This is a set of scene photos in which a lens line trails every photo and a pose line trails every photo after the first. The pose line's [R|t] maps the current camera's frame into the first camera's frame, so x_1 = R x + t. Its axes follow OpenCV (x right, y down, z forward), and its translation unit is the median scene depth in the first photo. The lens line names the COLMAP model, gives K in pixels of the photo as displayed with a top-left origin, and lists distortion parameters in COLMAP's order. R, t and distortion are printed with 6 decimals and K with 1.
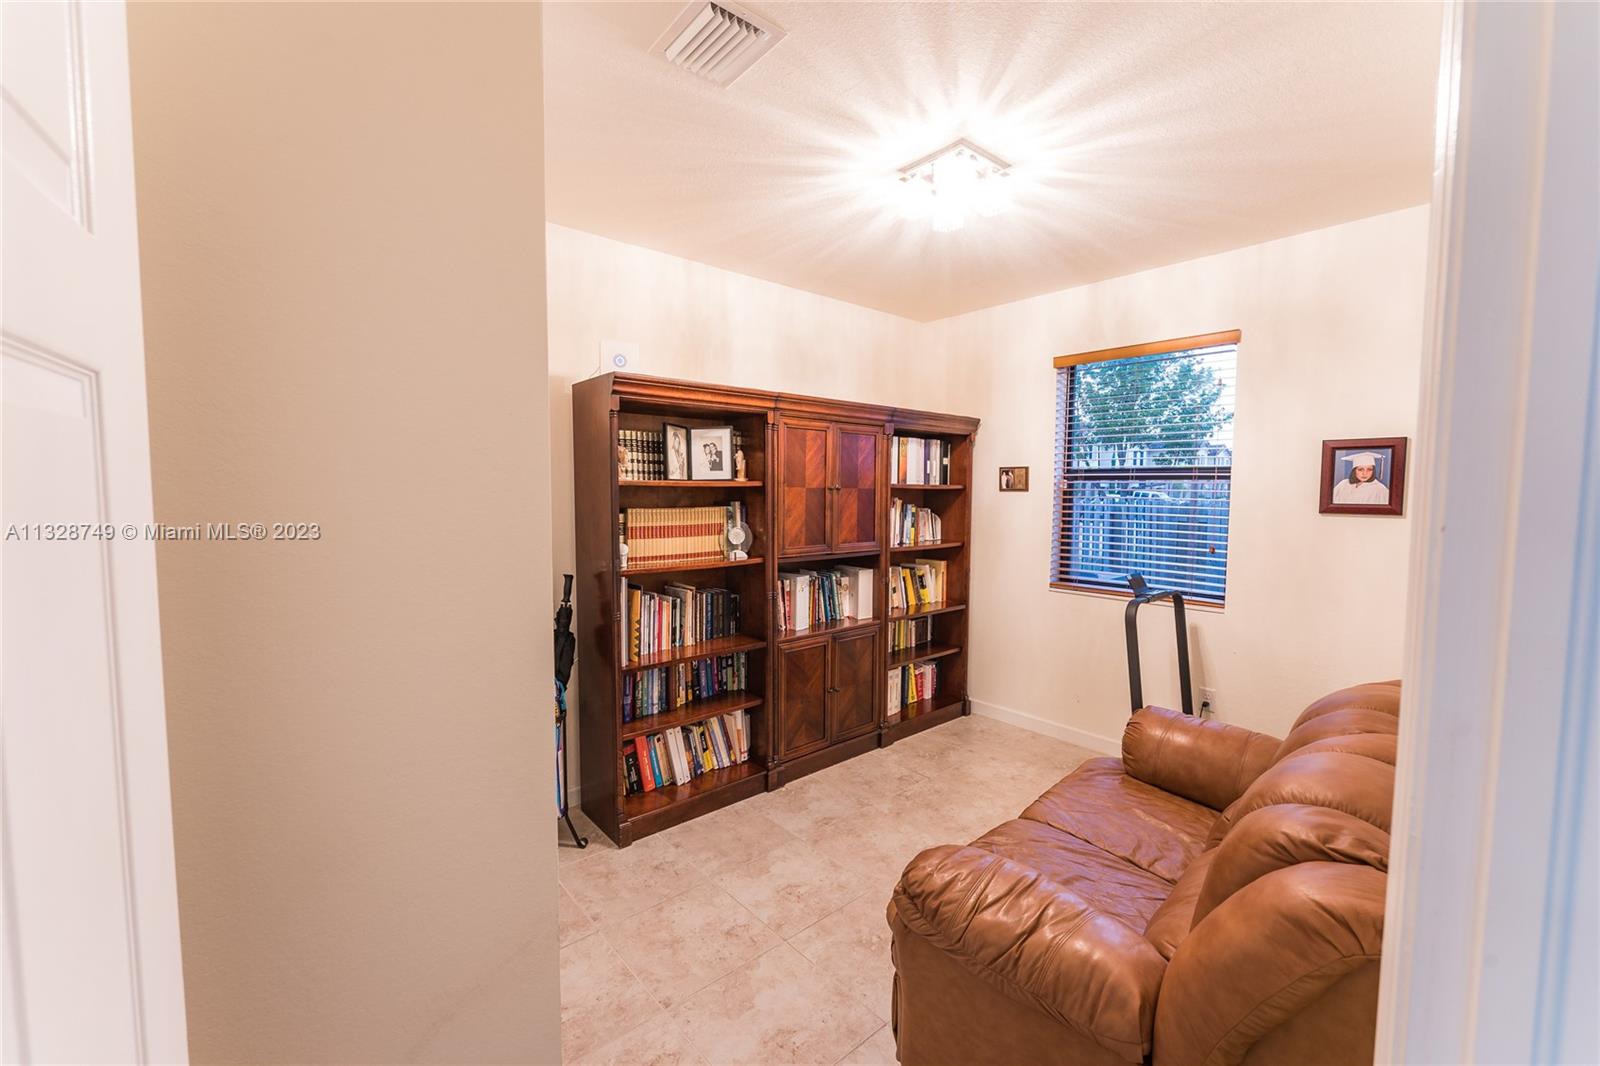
lens RADIAL K [[648.0, 0, 796.6], [0, 648.0, 528.6], [0, 0, 1]] dist [-0.004776, 0.000523]
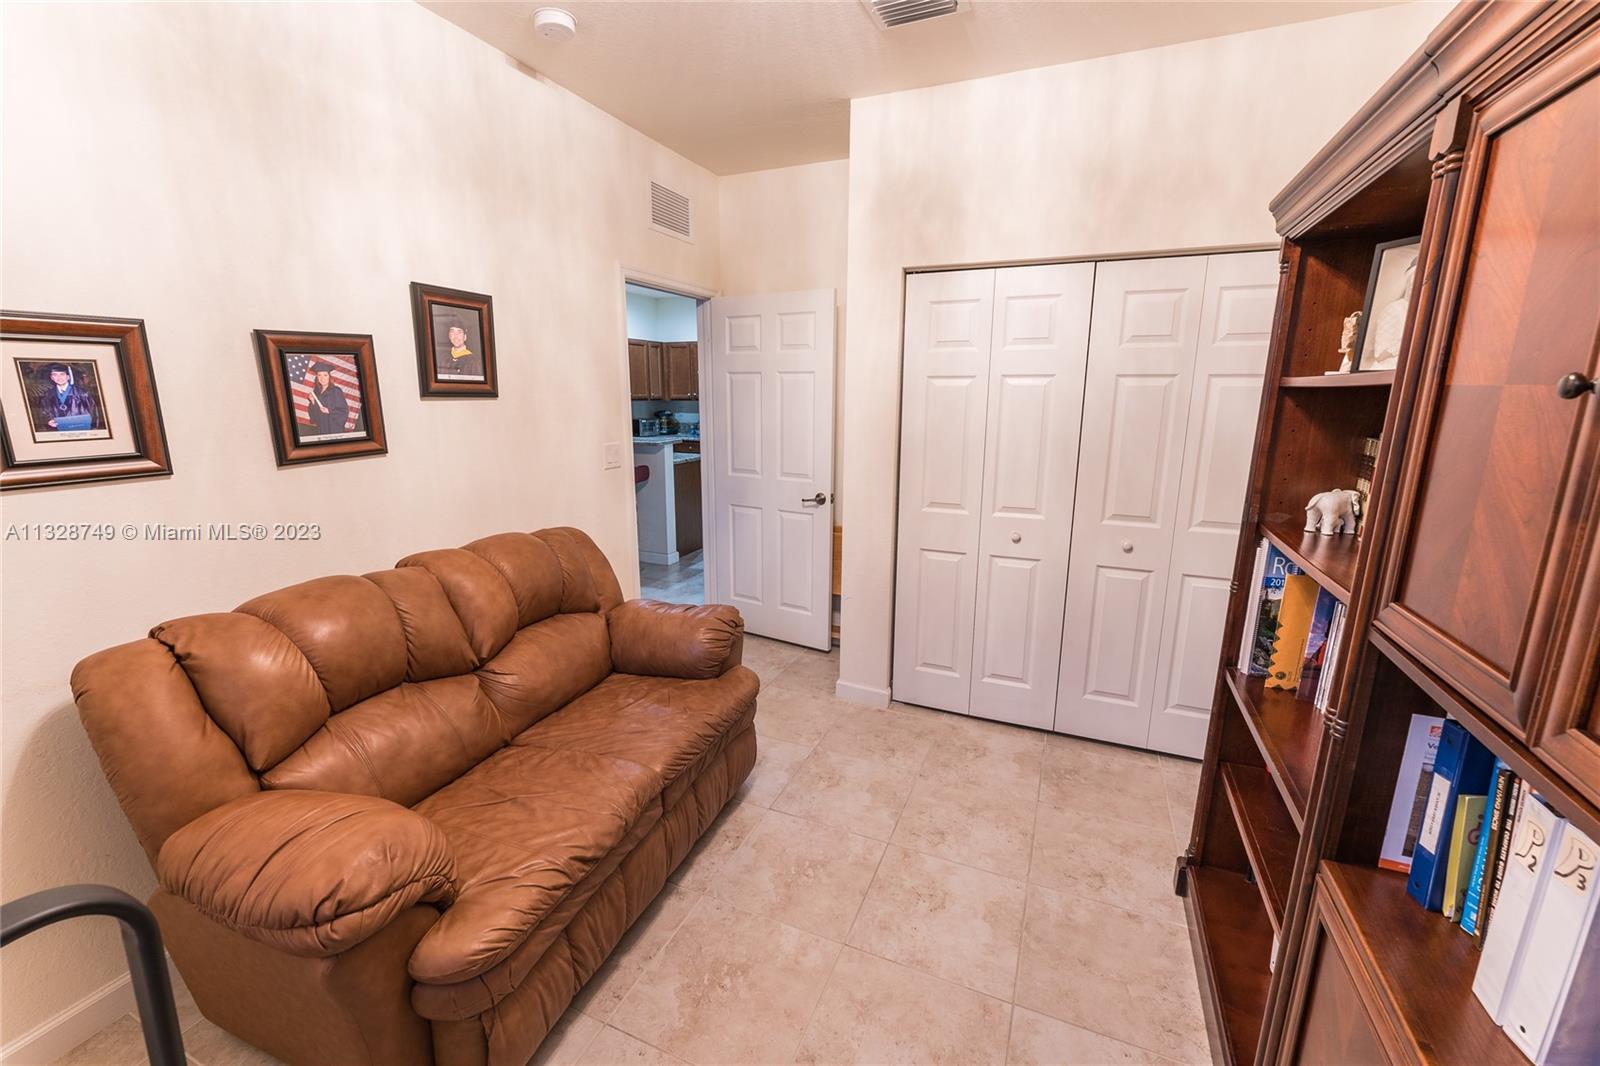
lens RADIAL K [[648.0, 0, 796.9], [0, 648.0, 528.8], [0, 0, 1]] dist [-0.004776, 0.000523]
pose [[-0.897199, 0.087198, -0.432932, 0.467892], [-0.036739, 0.962178, 0.269932, -0.095803], [0.440096, 0.258089, -0.860062, 1.554137]]
